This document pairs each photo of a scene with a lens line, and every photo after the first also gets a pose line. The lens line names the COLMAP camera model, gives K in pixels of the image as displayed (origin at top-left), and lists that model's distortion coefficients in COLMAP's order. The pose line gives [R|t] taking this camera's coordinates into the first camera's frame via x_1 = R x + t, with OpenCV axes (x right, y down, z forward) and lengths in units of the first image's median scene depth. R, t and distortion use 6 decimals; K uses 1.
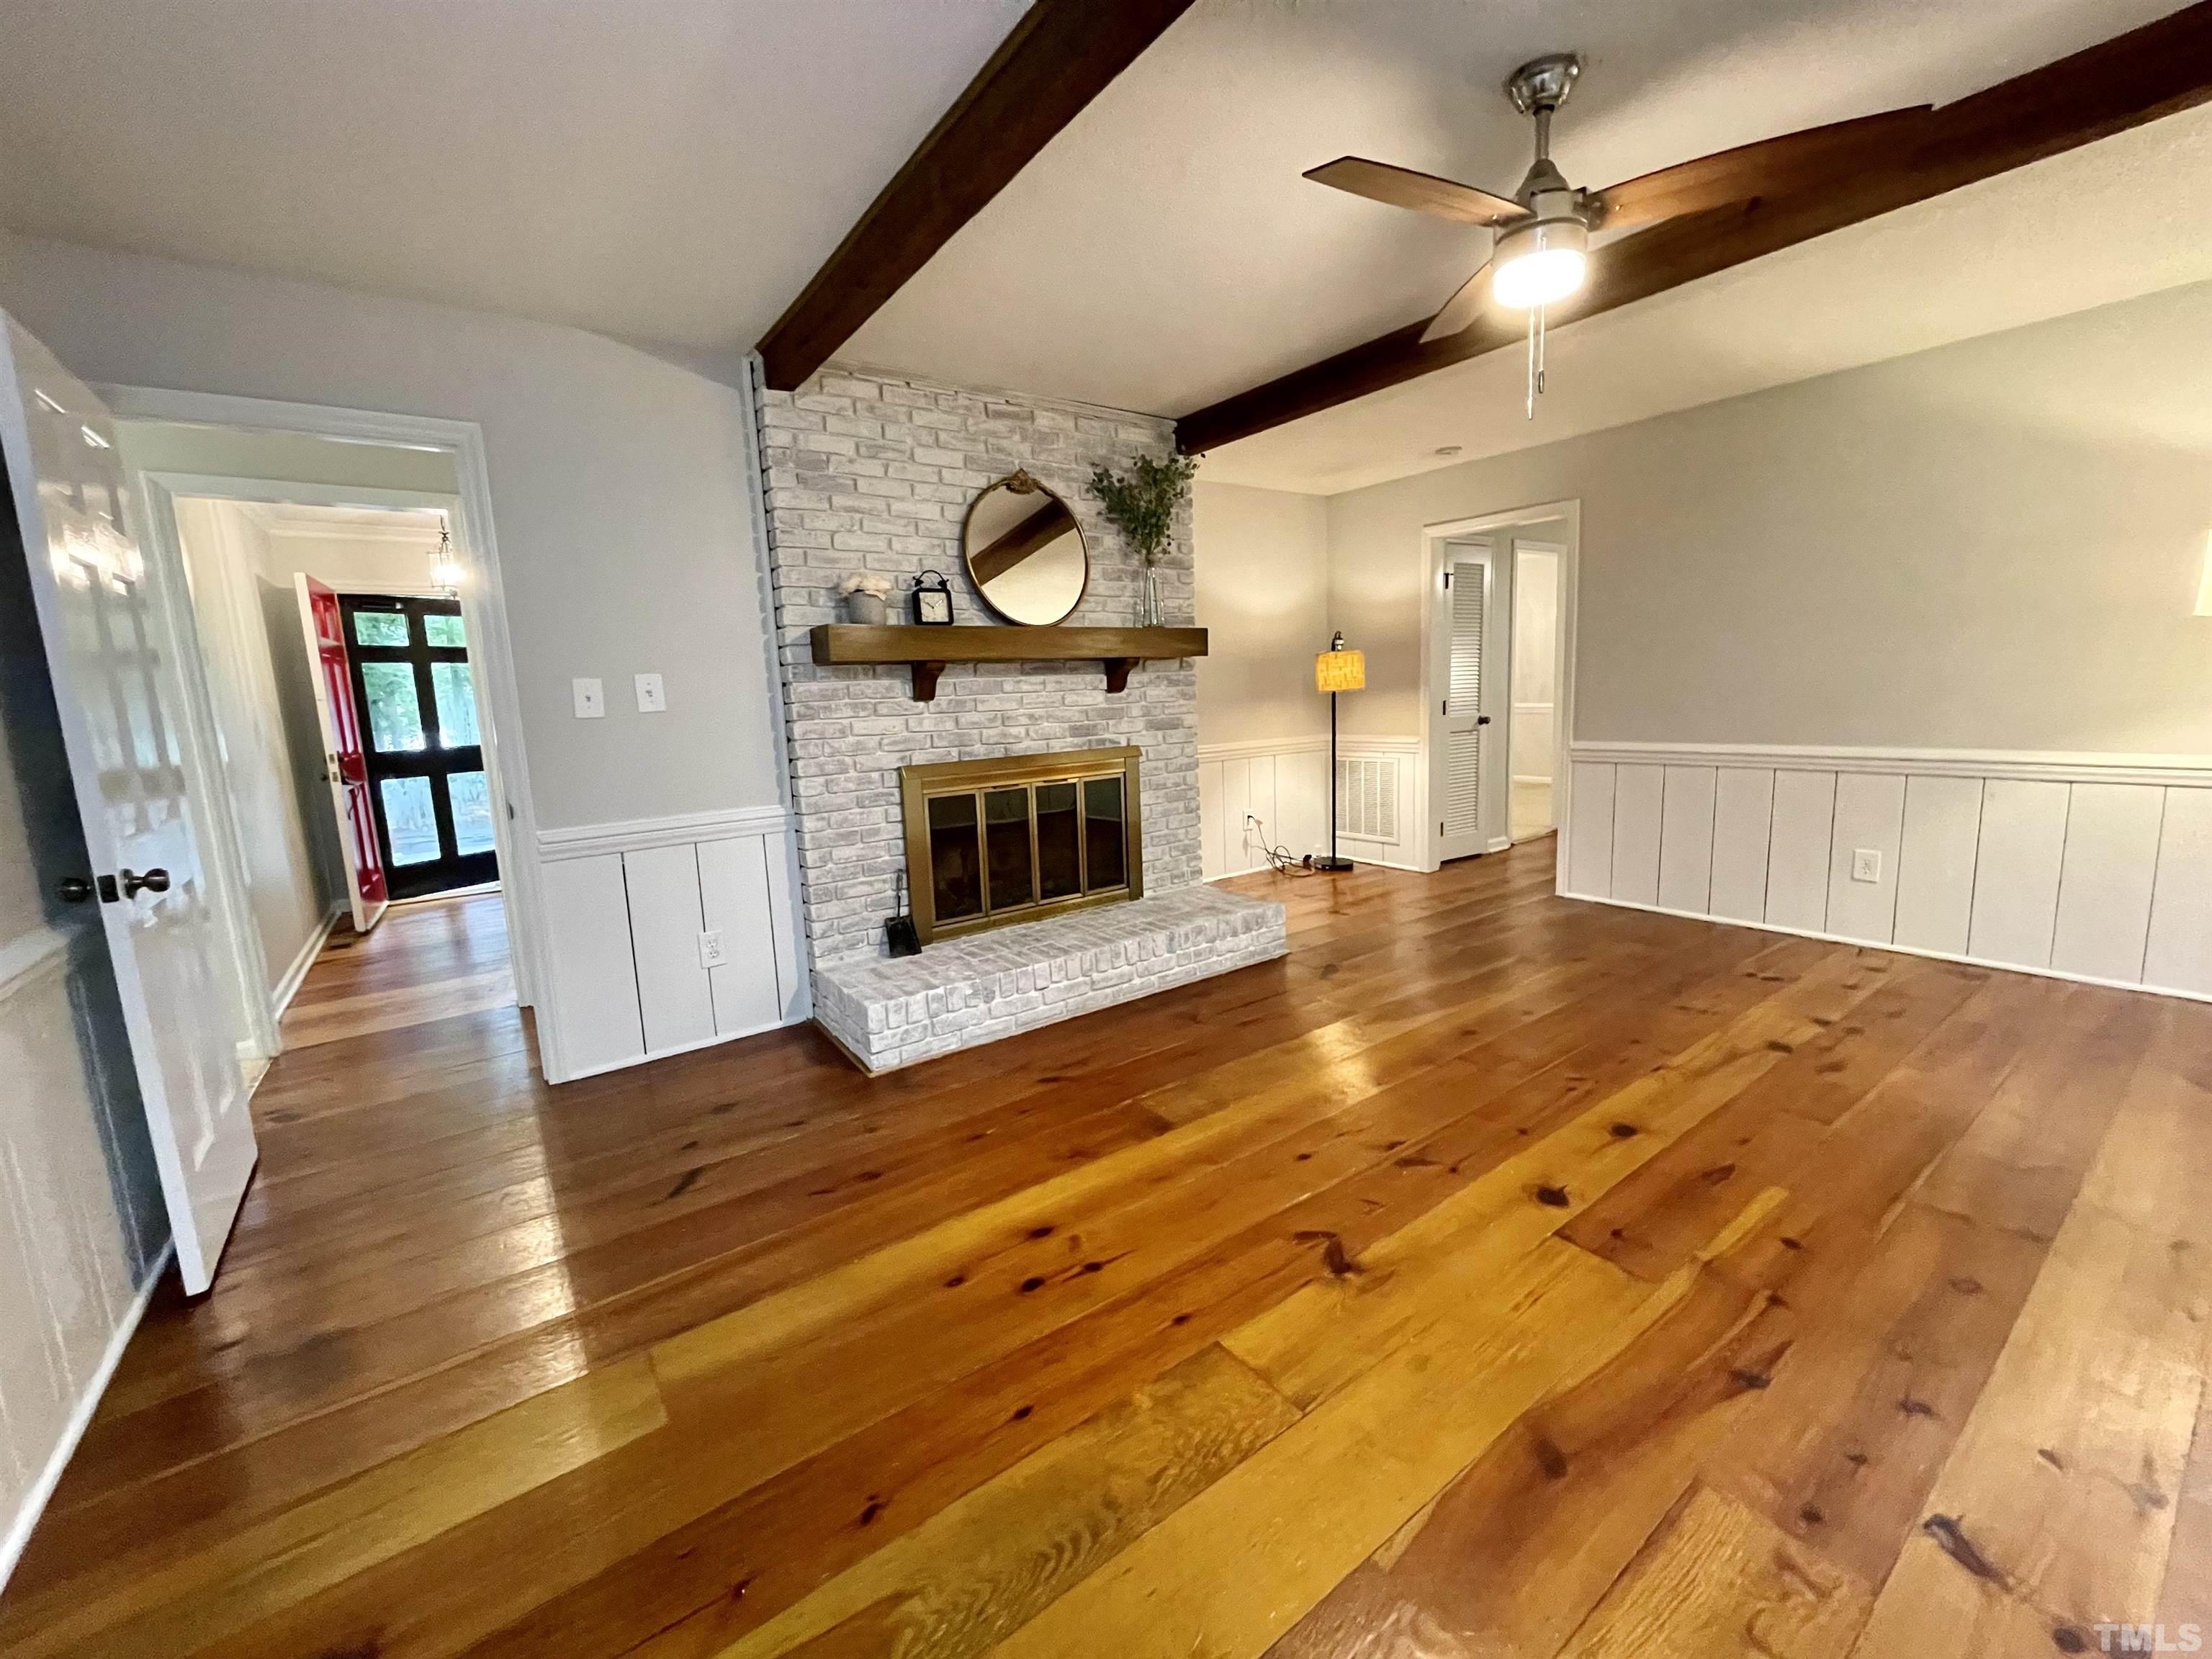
lens RADIAL K [[895.0, 0, 1108.0], [0, 895.0, 819.0], [0, 0, 1]] dist [0.000898, -0.000094]
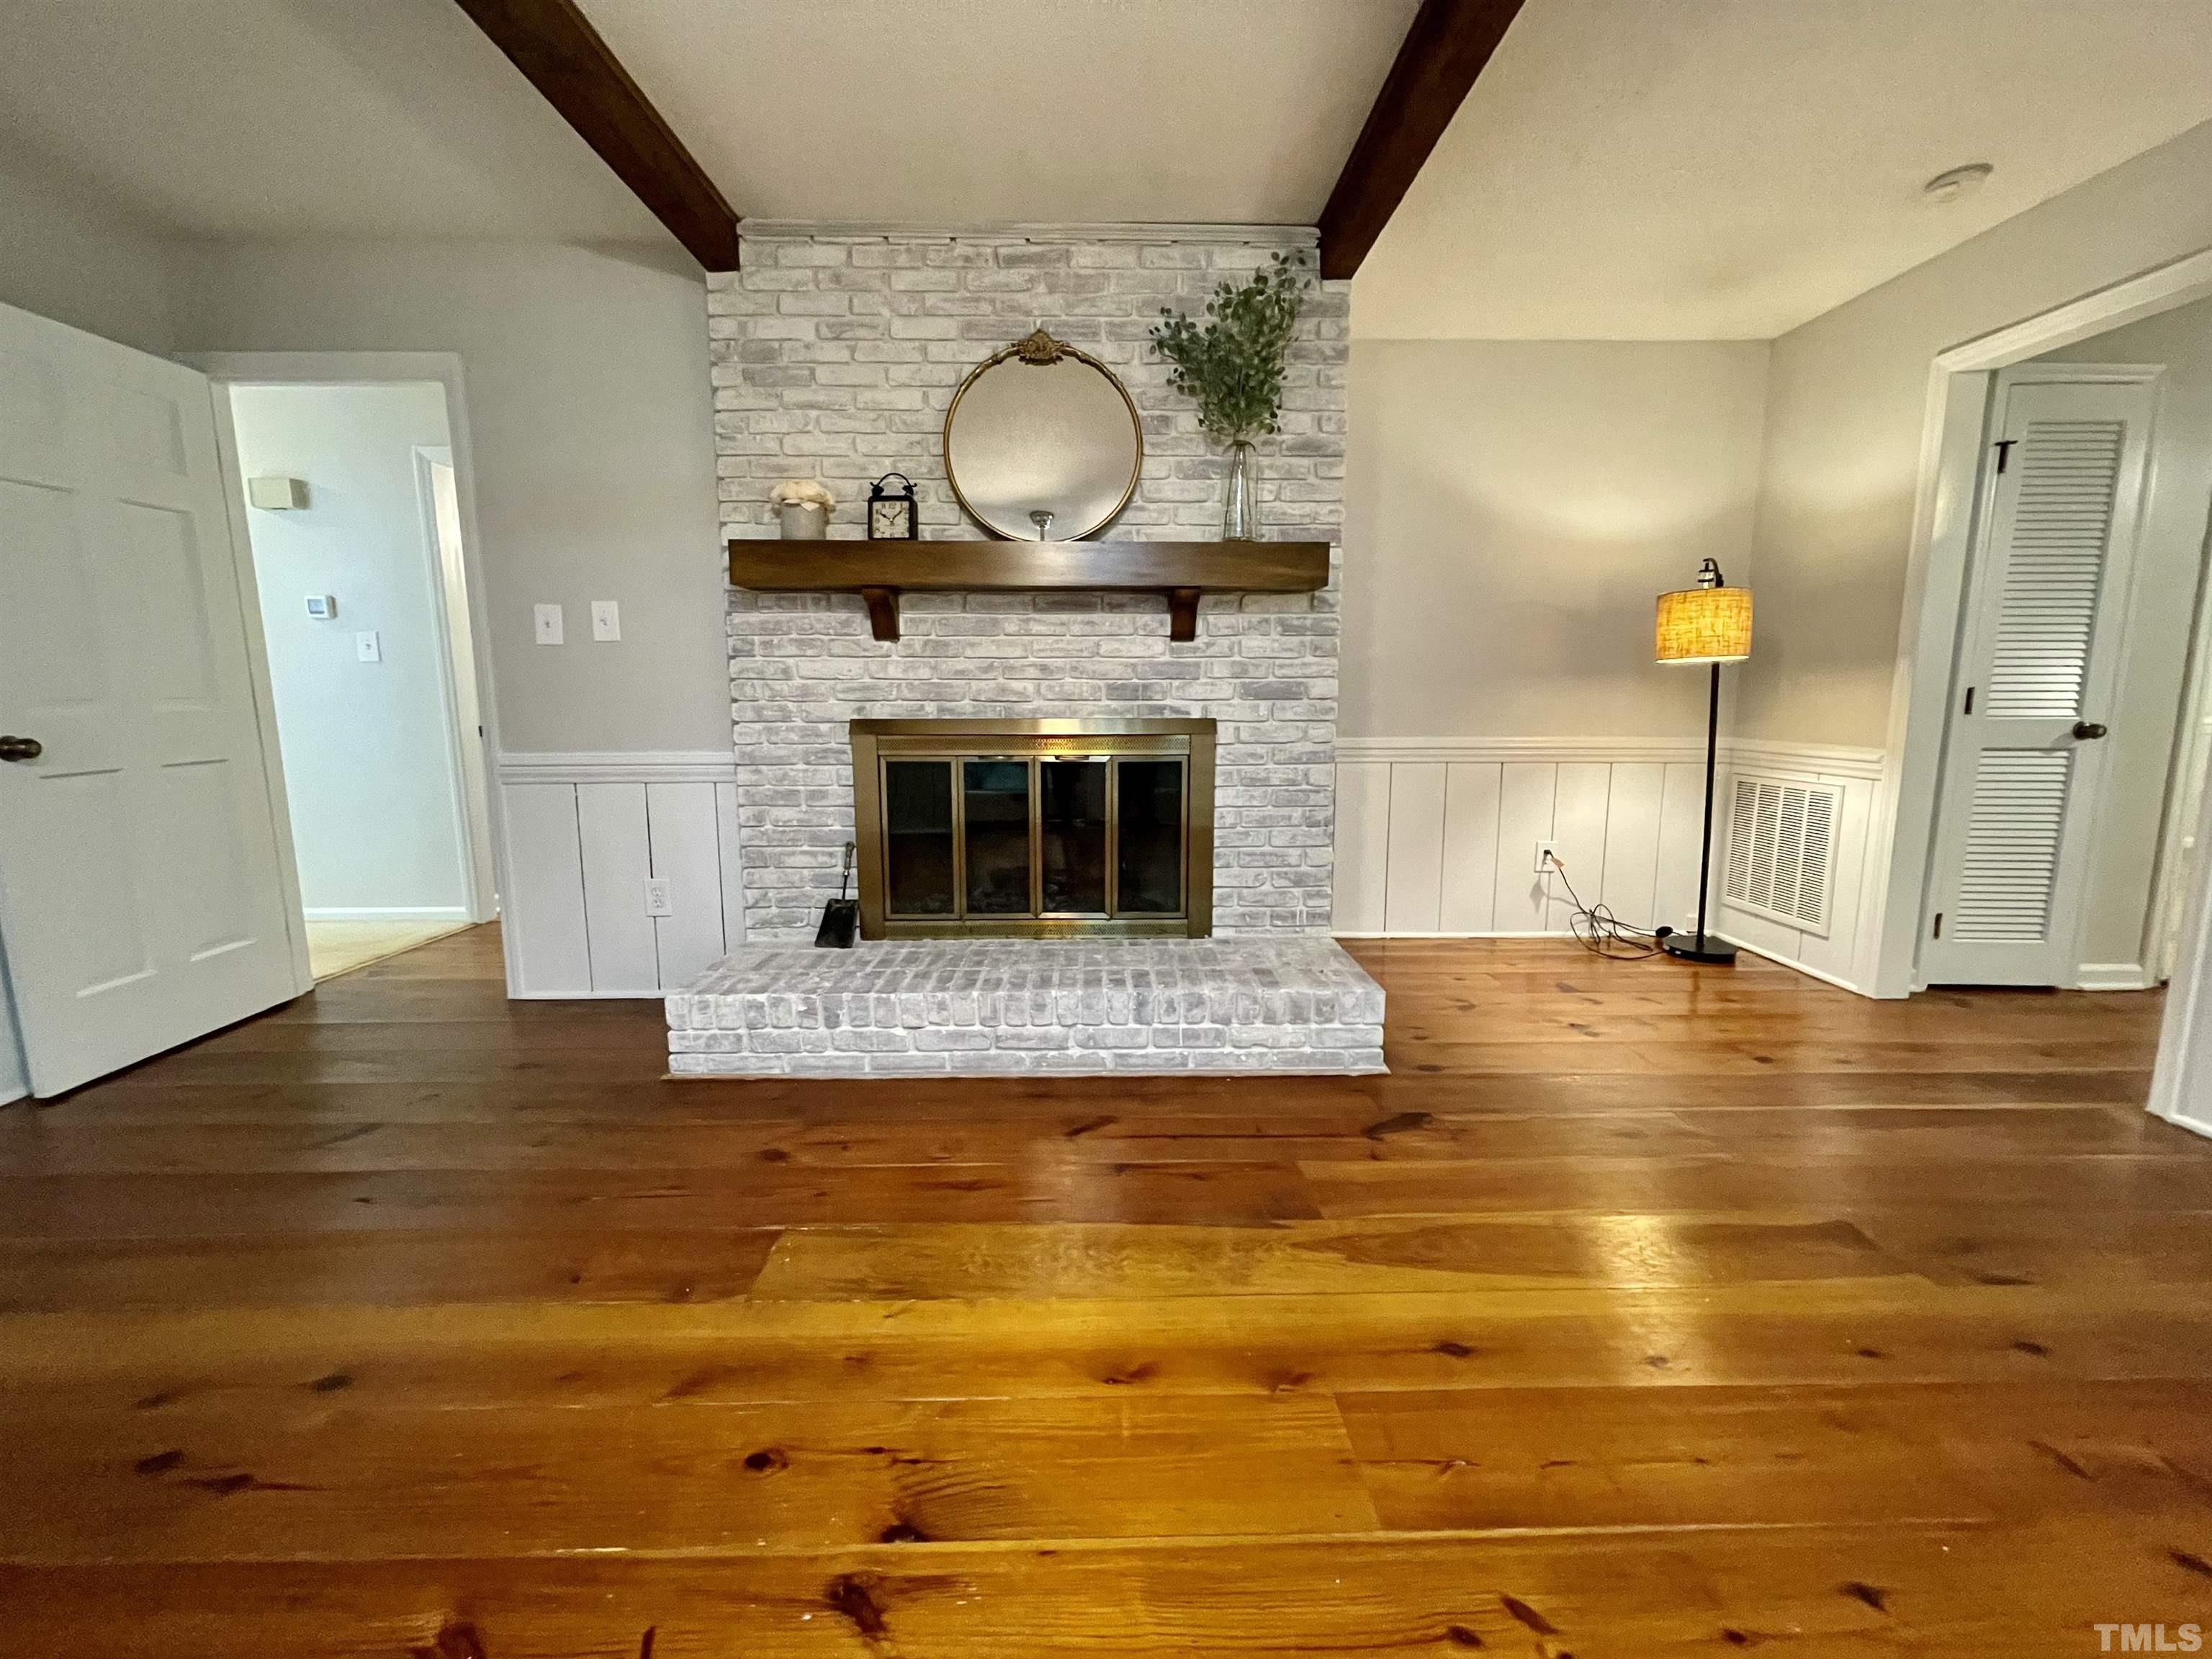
lens RADIAL K [[894.8, 0, 1106.4], [0, 894.8, 817.0], [0, 0, 1]] dist [-0.003115, -0.000115]
pose [[0.819148, 0.120217, -0.560842, 0.417320], [-0.115583, 0.992328, 0.043890, -0.031299], [0.561815, 0.028872, 0.826759, 0.439441]]
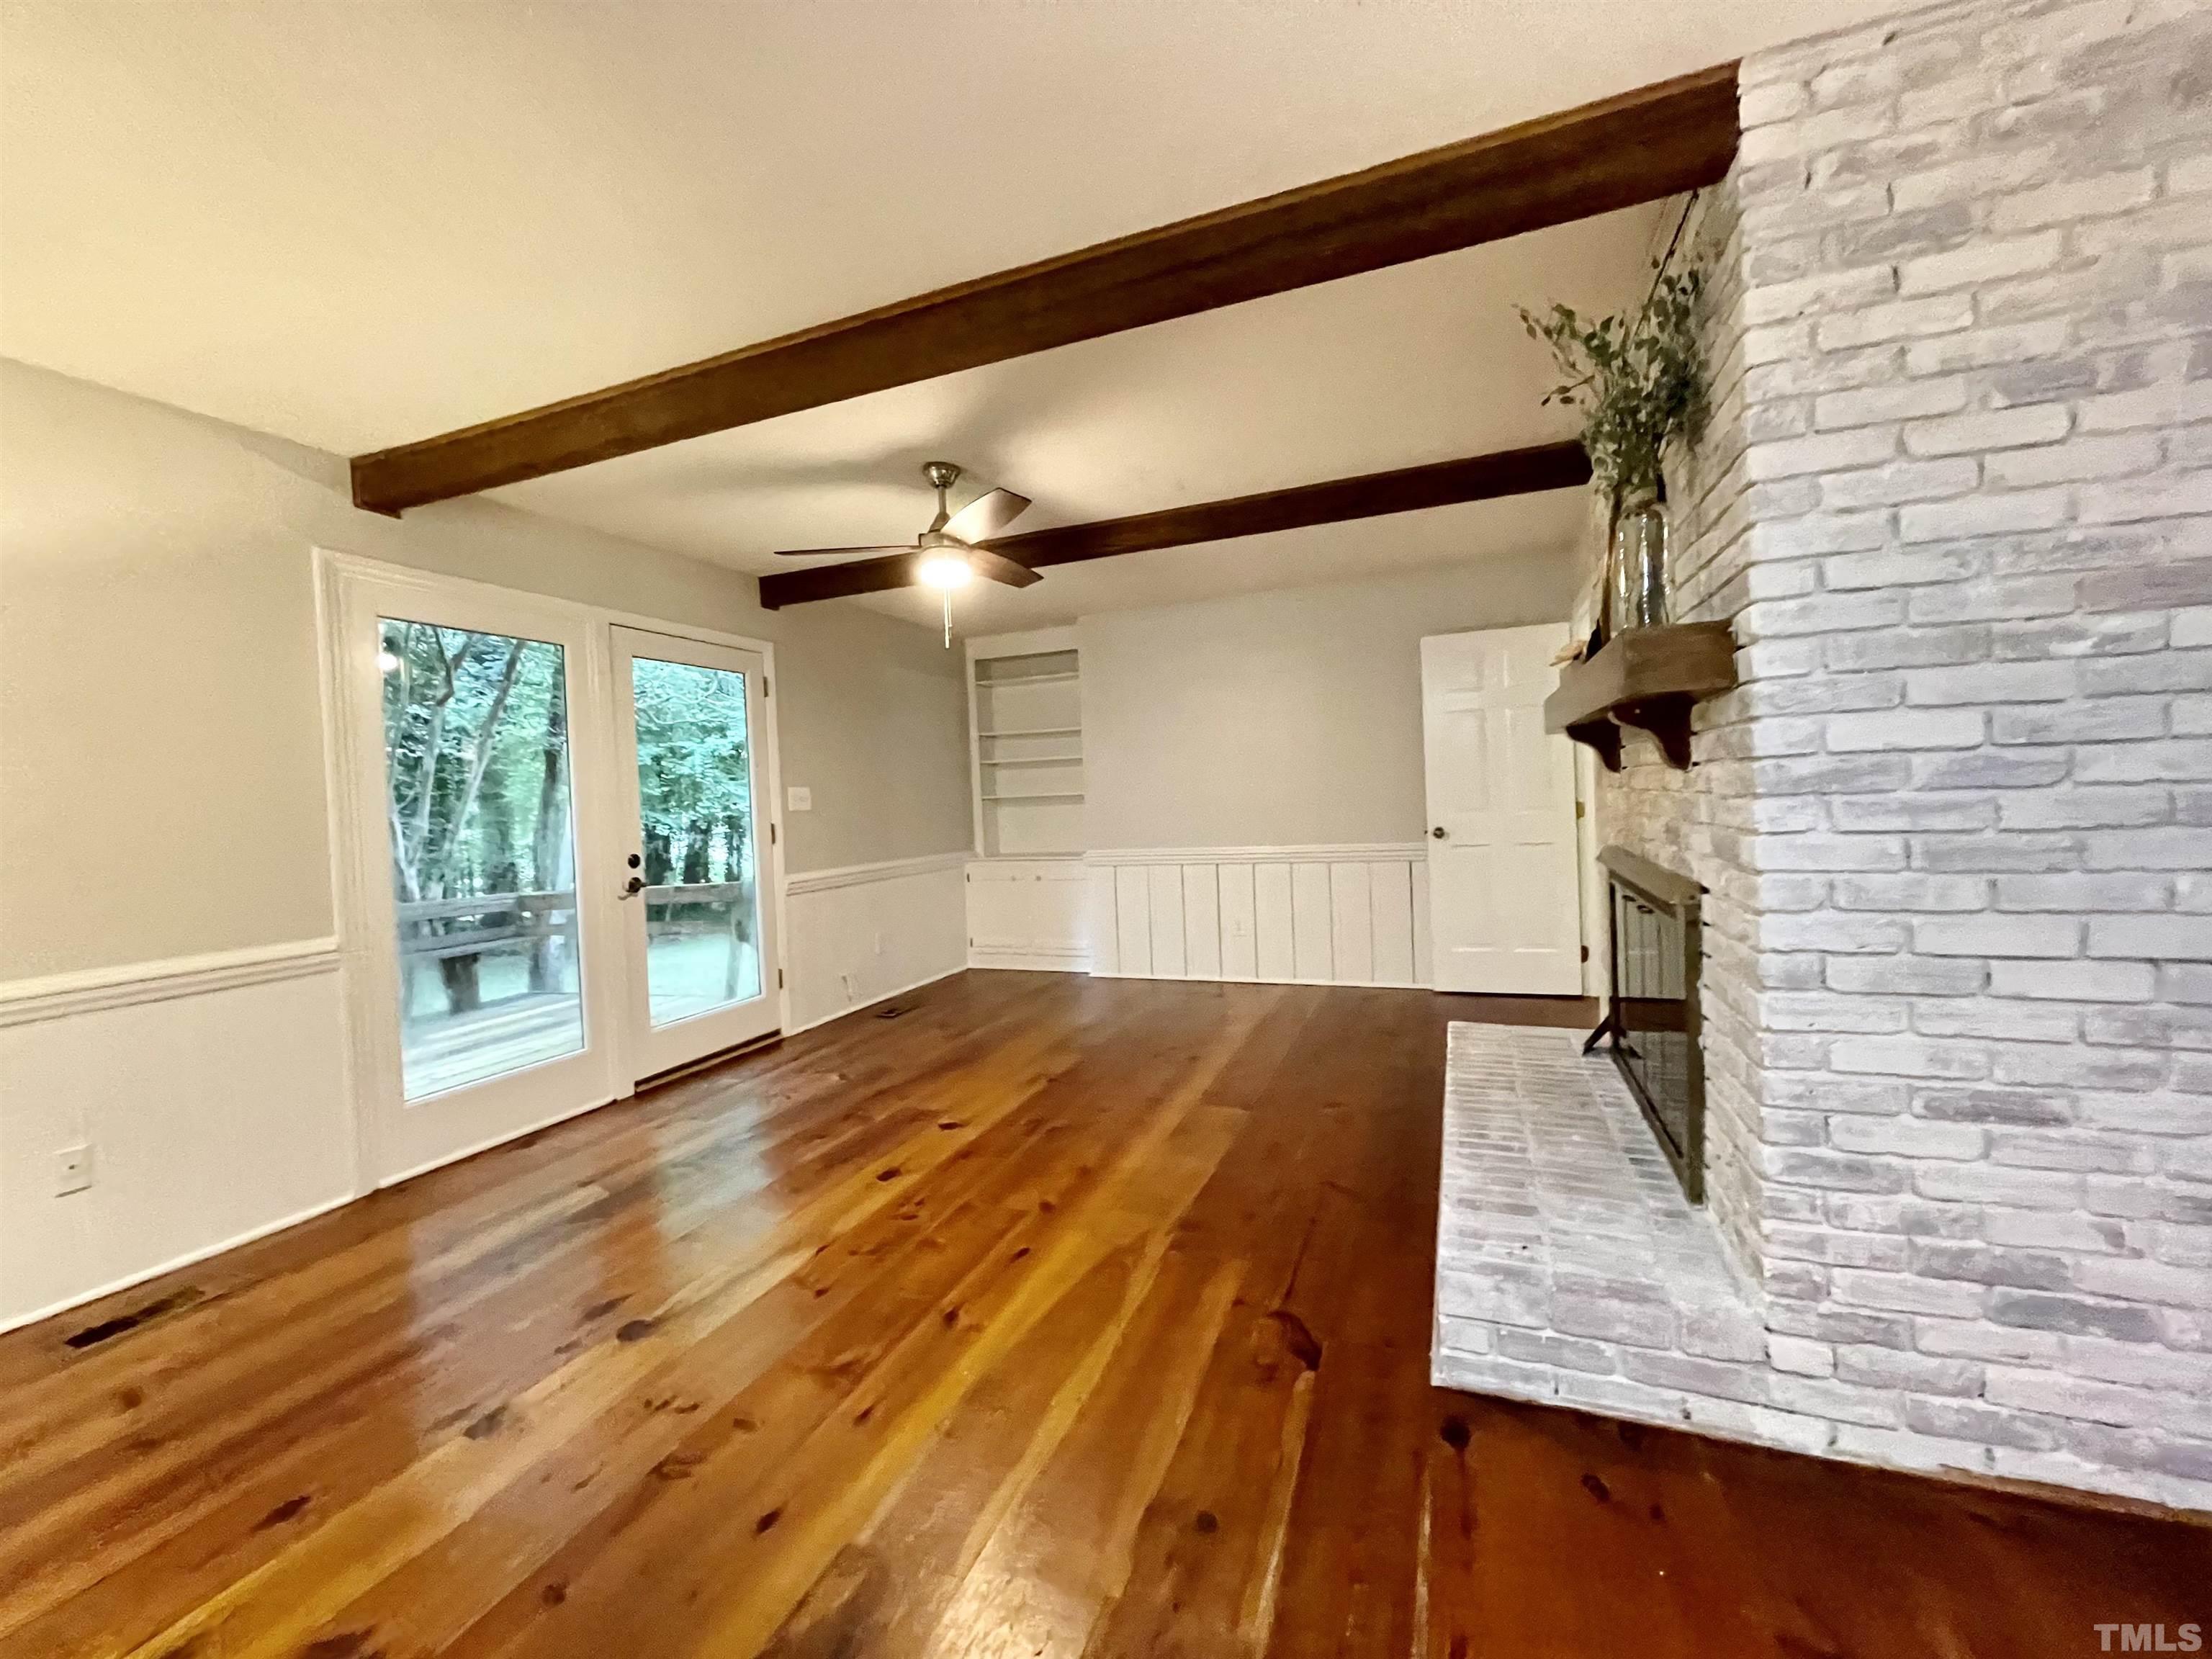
lens RADIAL K [[889.4, 0, 1106.0], [0, 889.4, 820.0], [0, 0, 1]] dist [-0.001176, -0.000012]
pose [[-0.838614, 0.091346, -0.537013, 0.623565], [-0.004322, 0.984693, 0.174245, -0.225132], [0.544710, 0.148445, -0.825382, 1.396813]]
